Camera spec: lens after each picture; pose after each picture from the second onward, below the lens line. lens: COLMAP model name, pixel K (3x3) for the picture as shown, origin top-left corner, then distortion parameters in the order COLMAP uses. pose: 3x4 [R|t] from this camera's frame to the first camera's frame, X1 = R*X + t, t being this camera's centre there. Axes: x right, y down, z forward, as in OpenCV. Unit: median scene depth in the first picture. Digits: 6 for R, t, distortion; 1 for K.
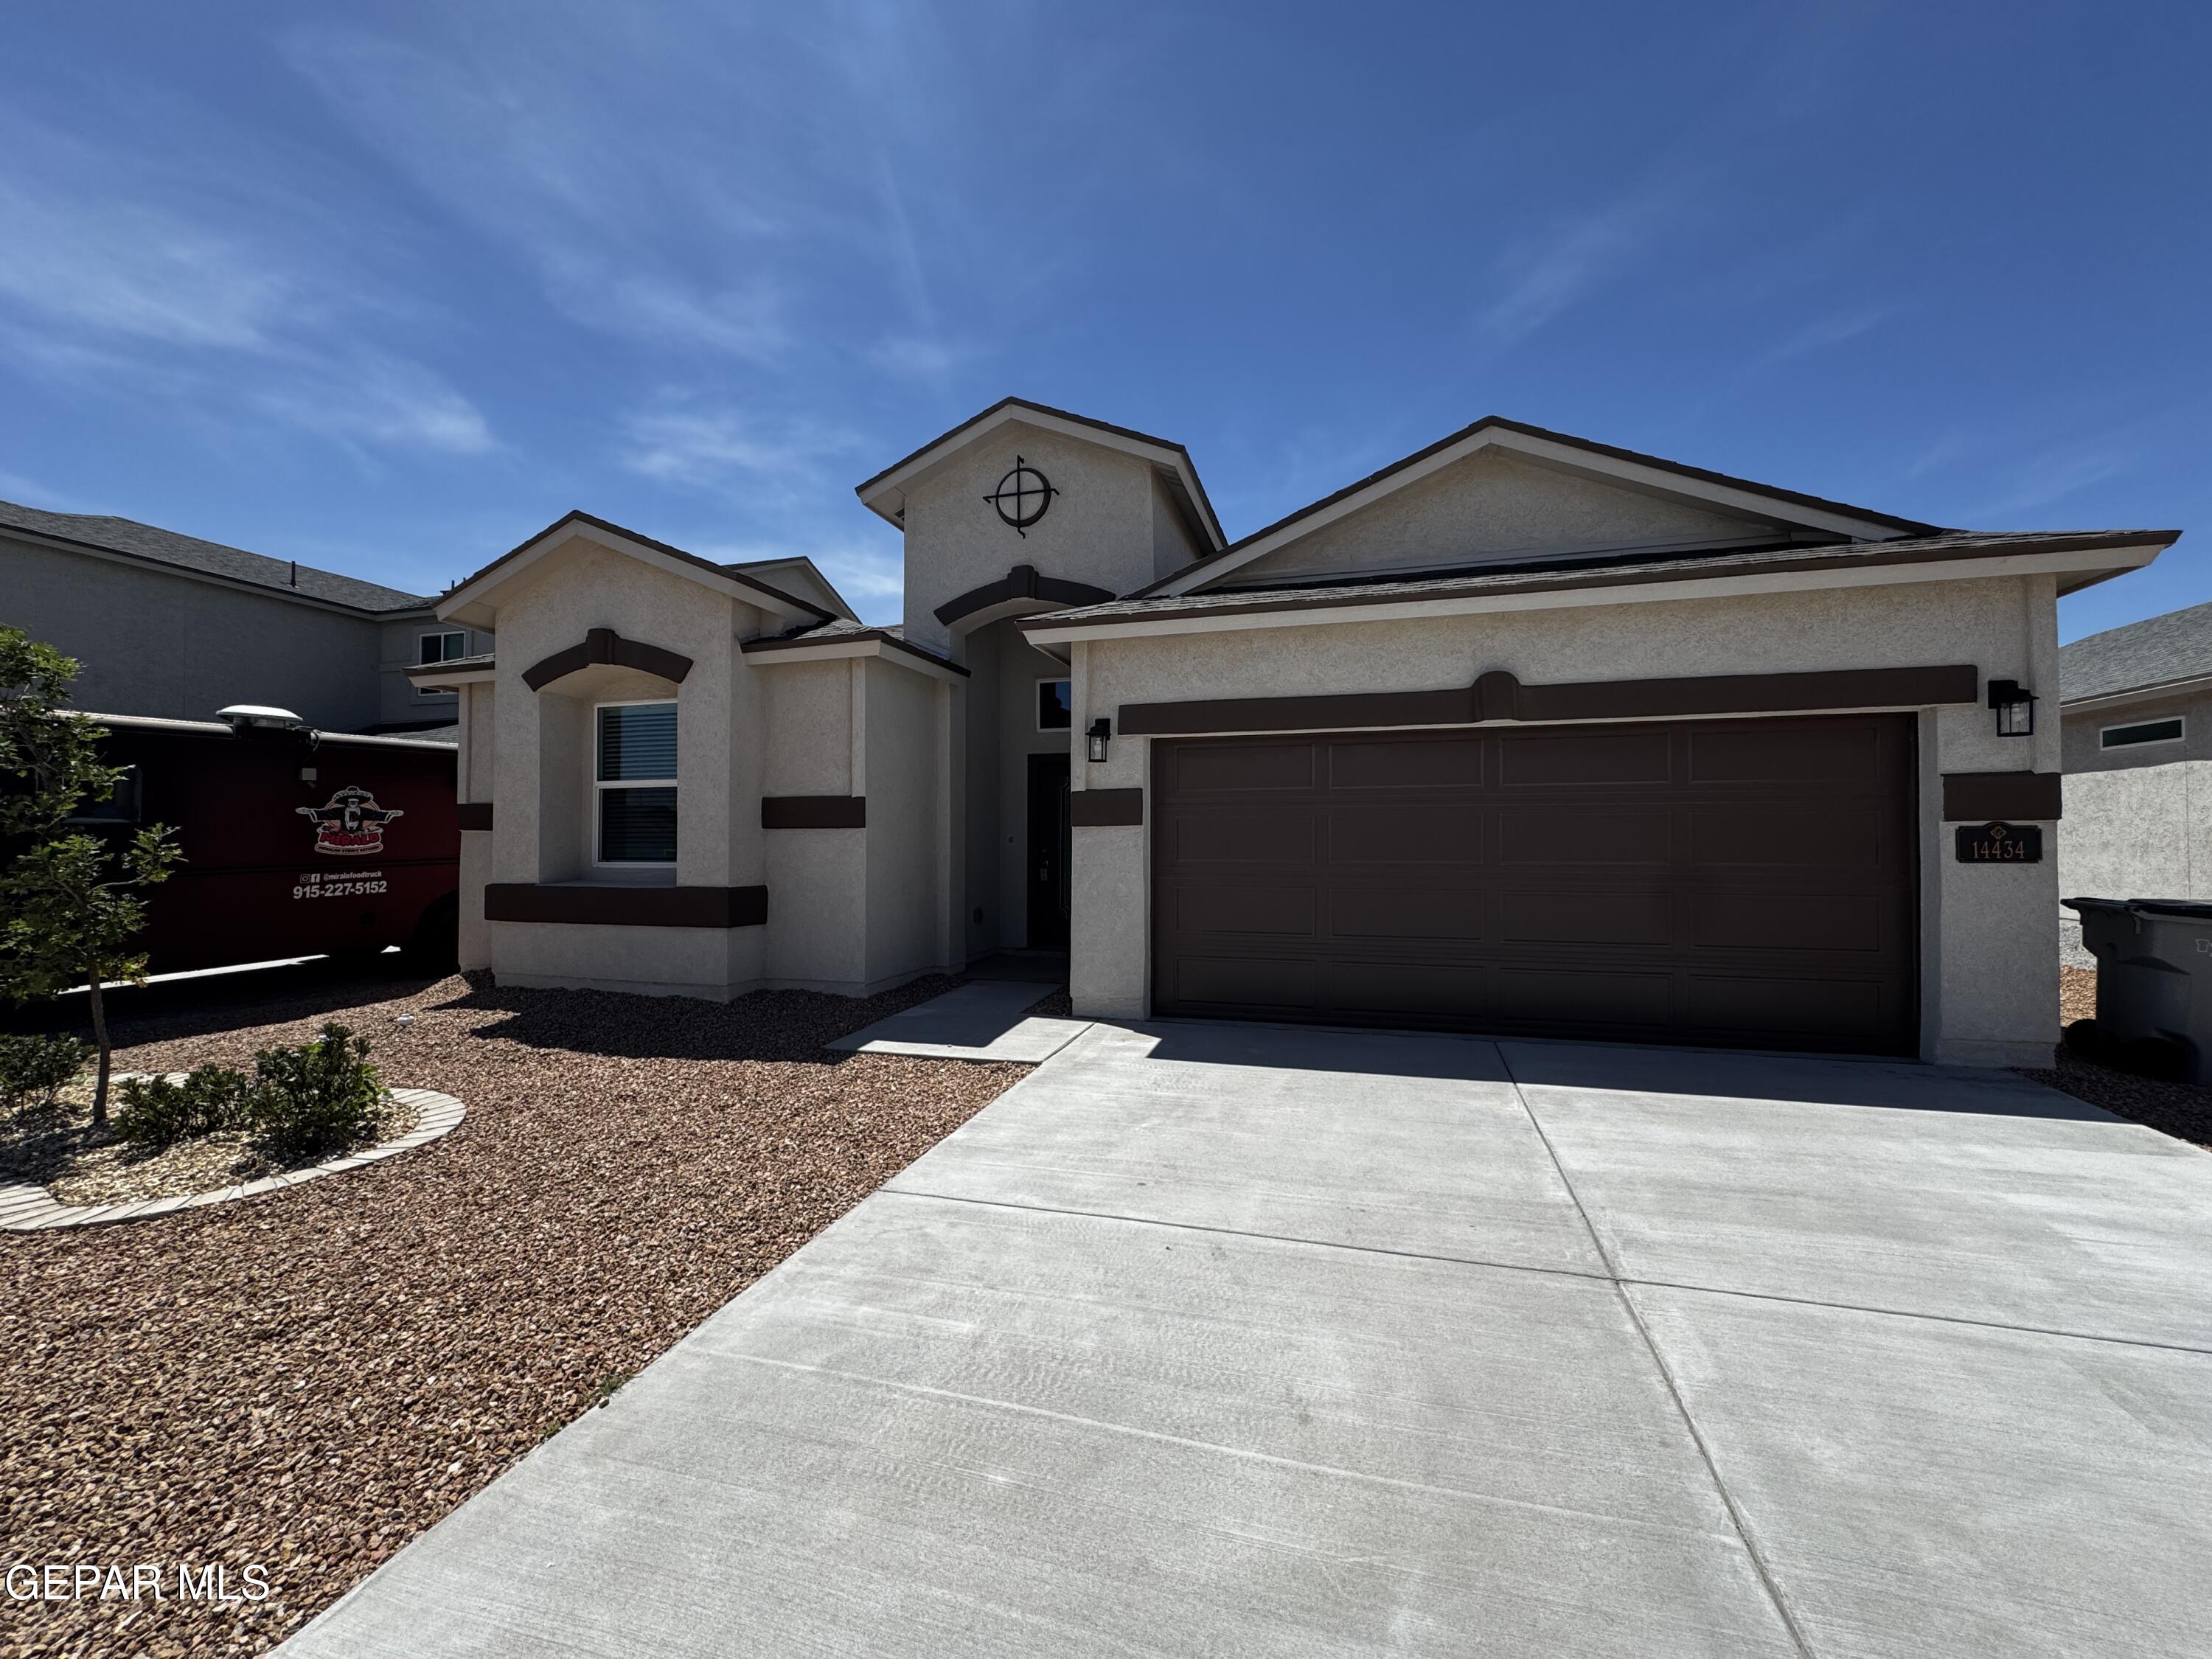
lens RADIAL K [[882.4, 0, 1111.3], [0, 882.4, 828.0], [0, 0, 1]] dist [-0.002488, 0.000105]
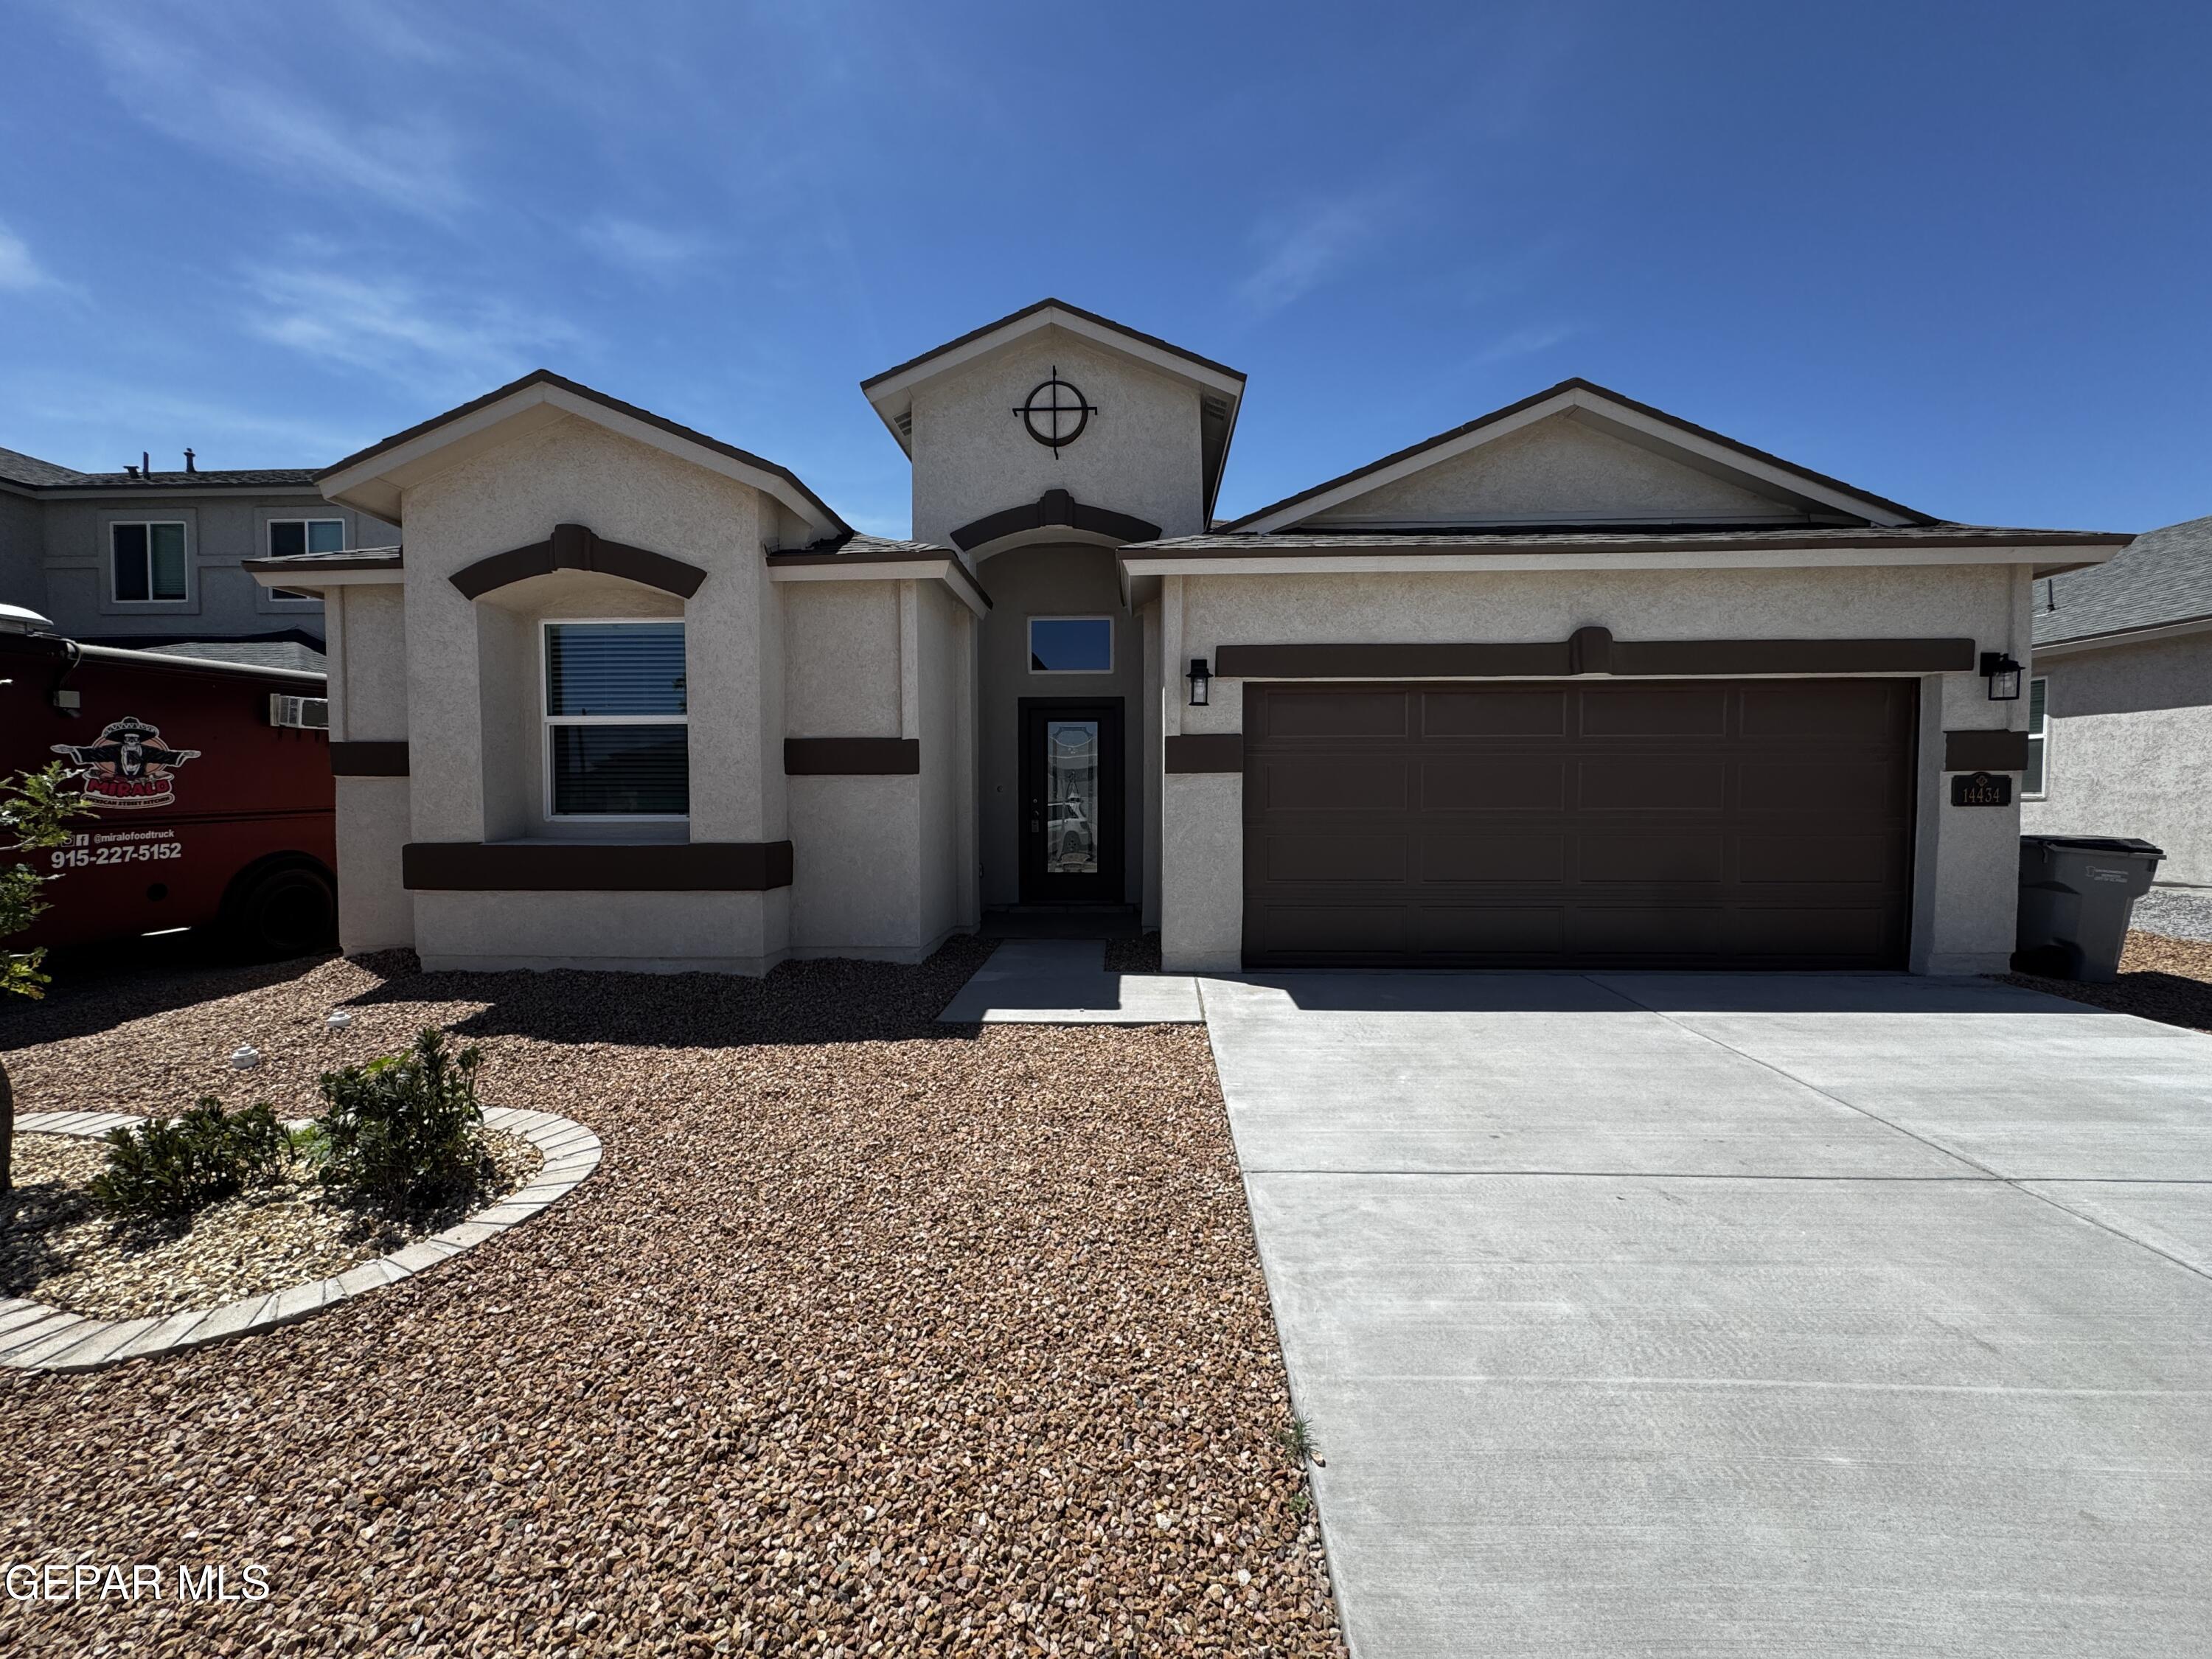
lens RADIAL K [[882.4, 0, 1100.6], [0, 882.4, 827.6], [0, 0, 1]] dist [-0.002488, 0.000105]
pose [[0.969772, -0.011136, 0.243759, -0.387736], [-0.002440, 0.998466, 0.055319, 0.004705], [-0.244001, -0.054241, 0.968257, 0.110404]]
